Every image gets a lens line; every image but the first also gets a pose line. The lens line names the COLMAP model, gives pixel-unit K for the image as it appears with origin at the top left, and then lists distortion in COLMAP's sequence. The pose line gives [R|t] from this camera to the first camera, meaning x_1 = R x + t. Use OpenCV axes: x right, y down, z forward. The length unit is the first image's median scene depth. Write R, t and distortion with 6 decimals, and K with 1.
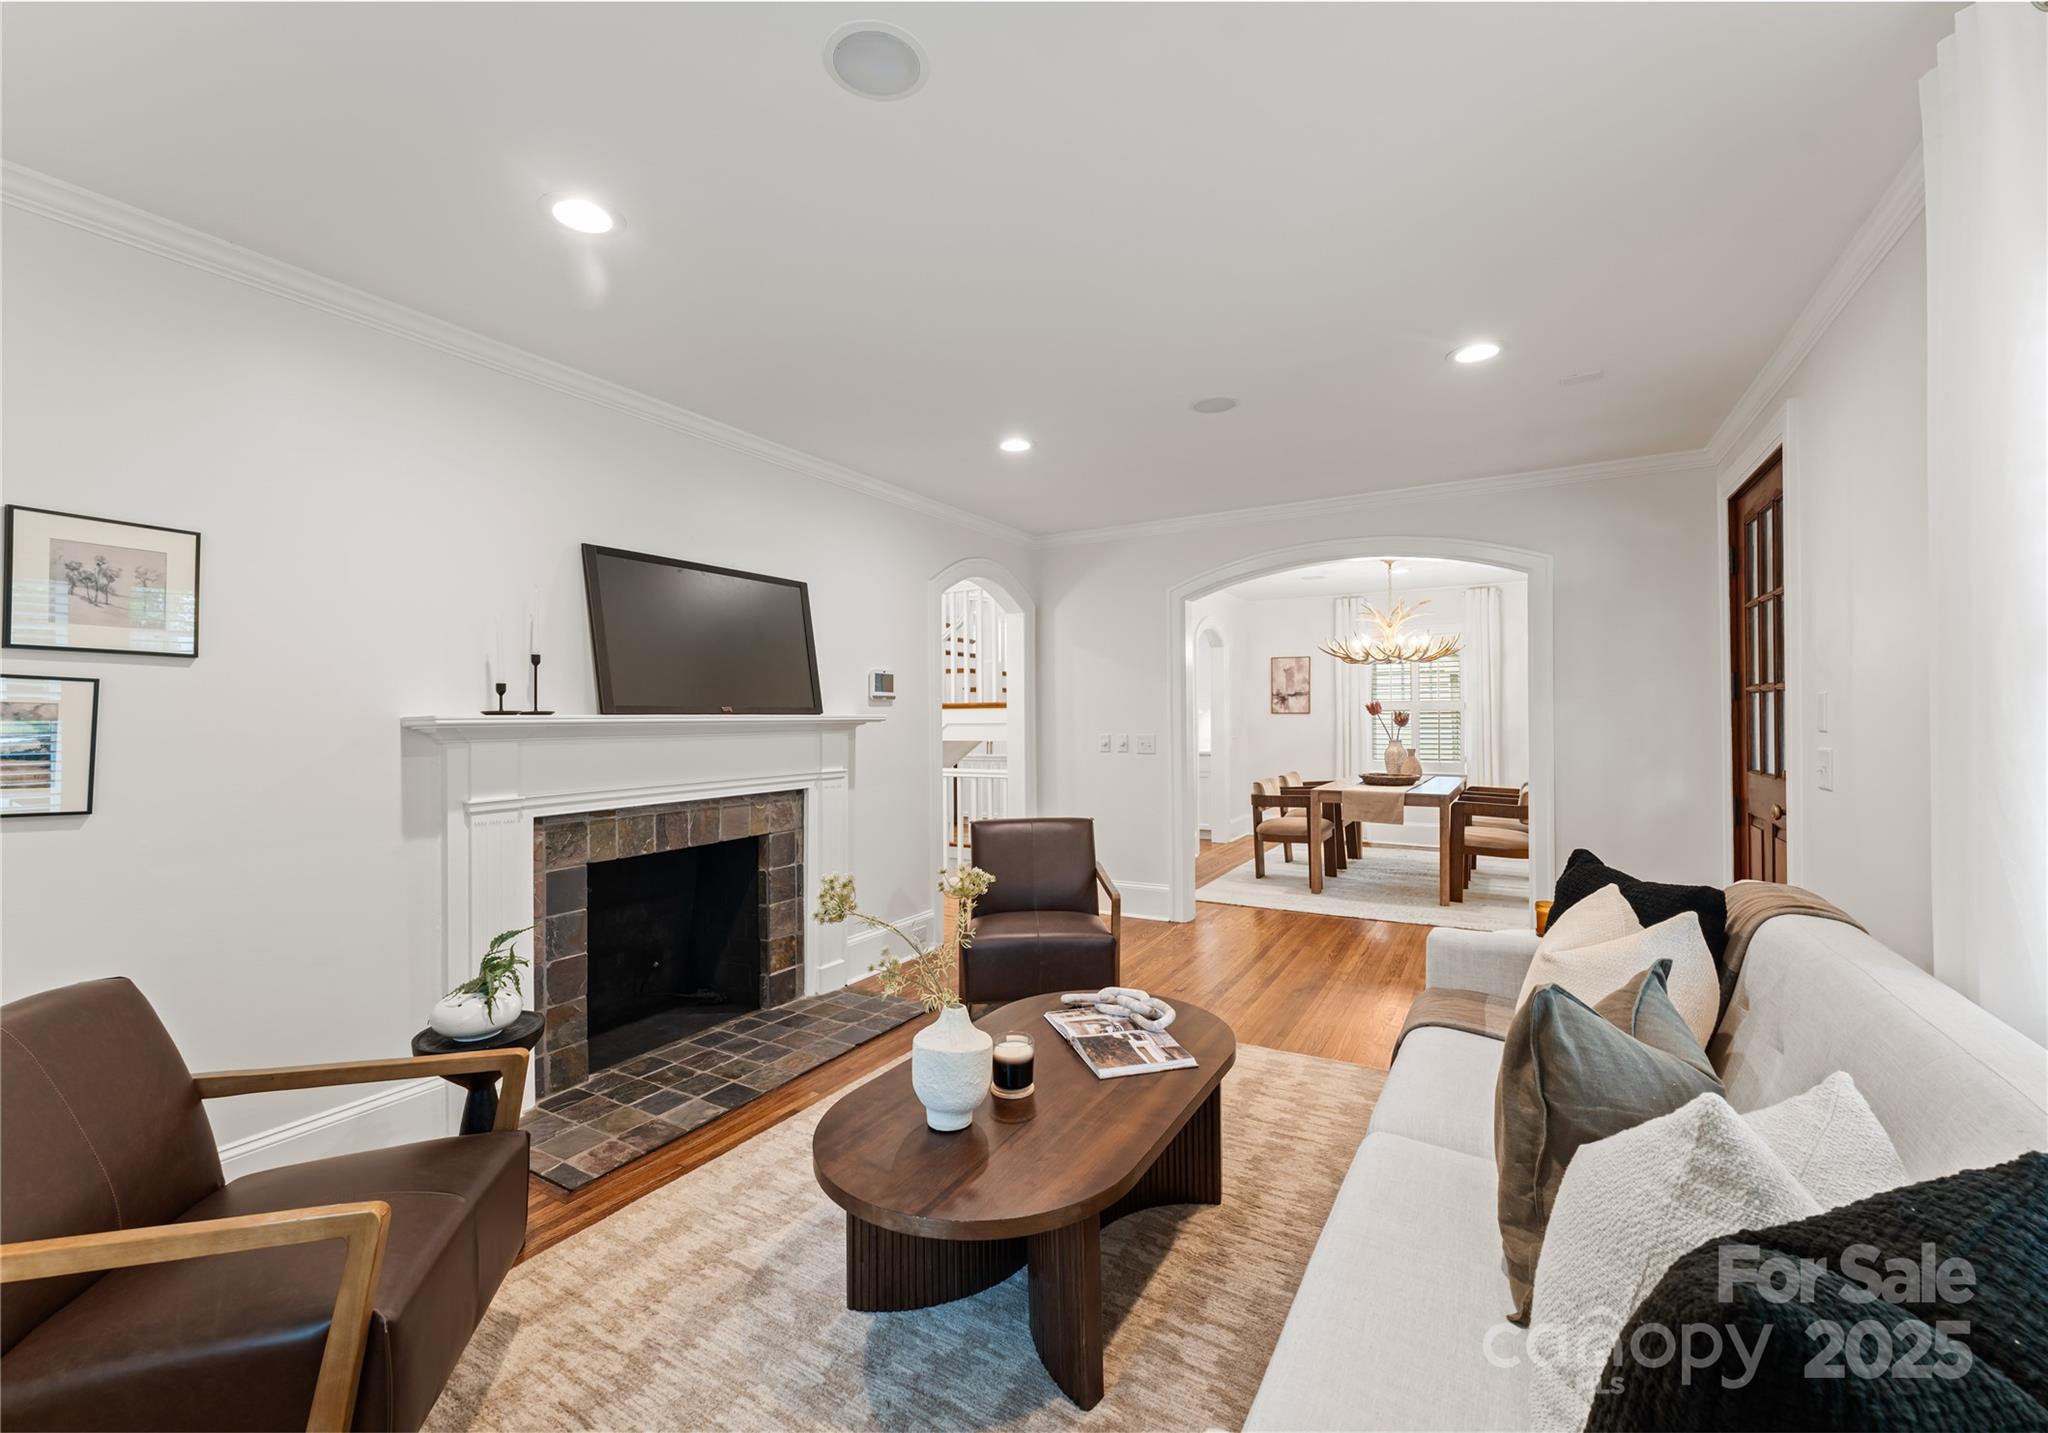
lens RADIAL K [[844.3, 0, 1018.1], [0, 844.3, 715.5], [0, 0, 1]] dist [0.001610, -0.001884]
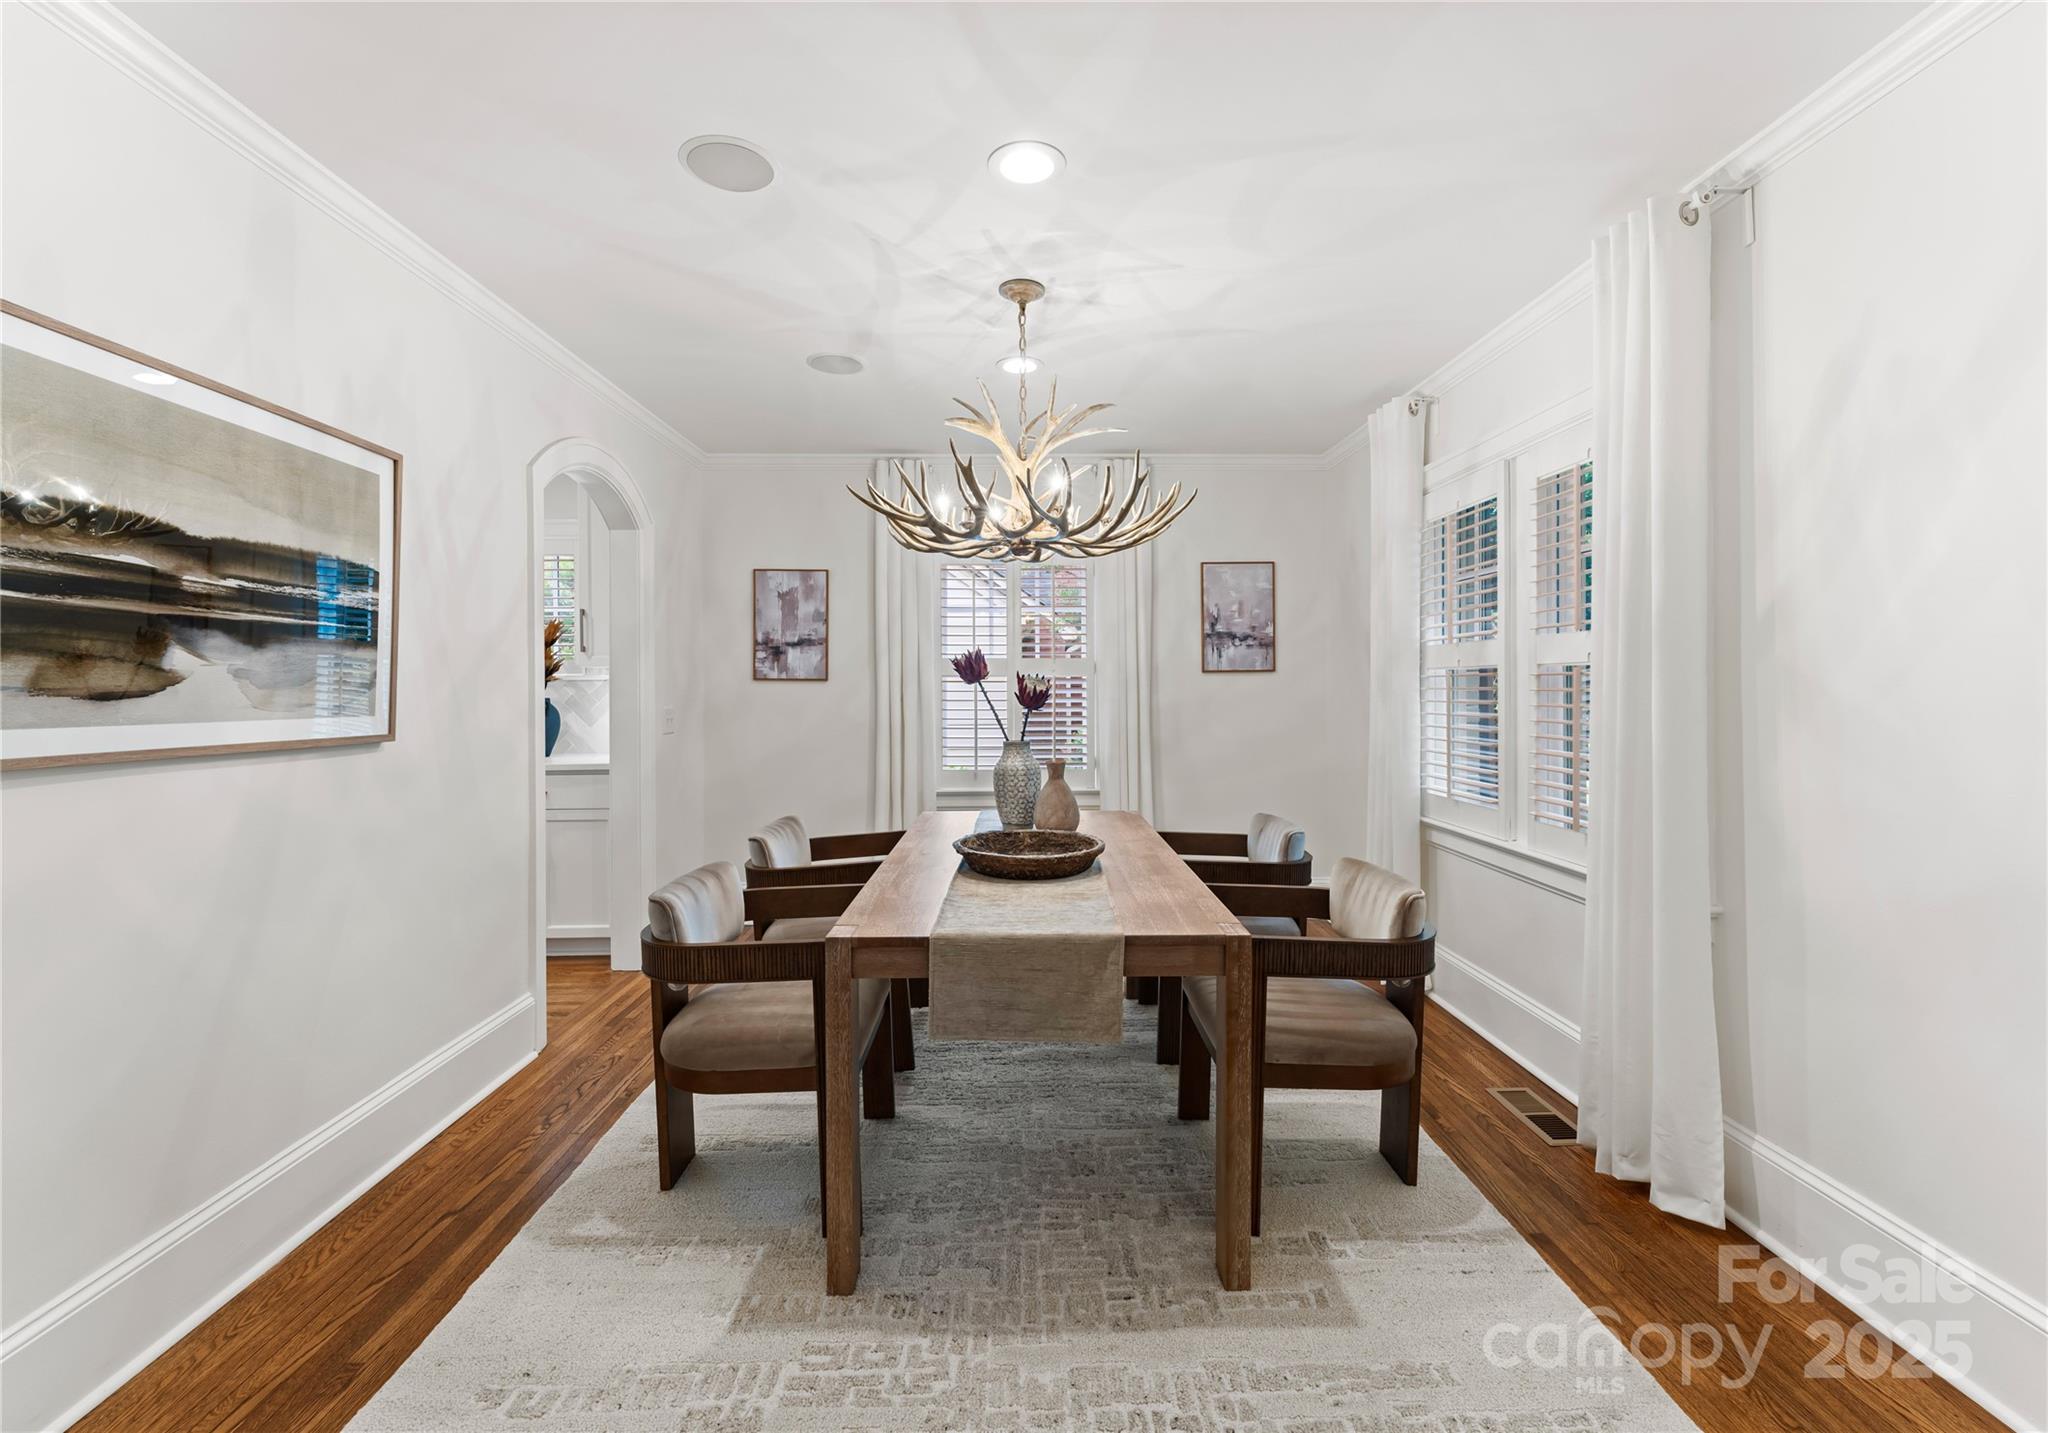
lens RADIAL K [[844.3, 0, 1019.9], [0, 844.3, 699.2], [0, 0, 1]] dist [0.001610, -0.001884]
pose [[0.849418, -0.000528, 0.527721, 0.178284], [-0.007826, 0.999877, 0.013596, 0.001215], [-0.527663, -0.015679, 0.849309, 0.513360]]
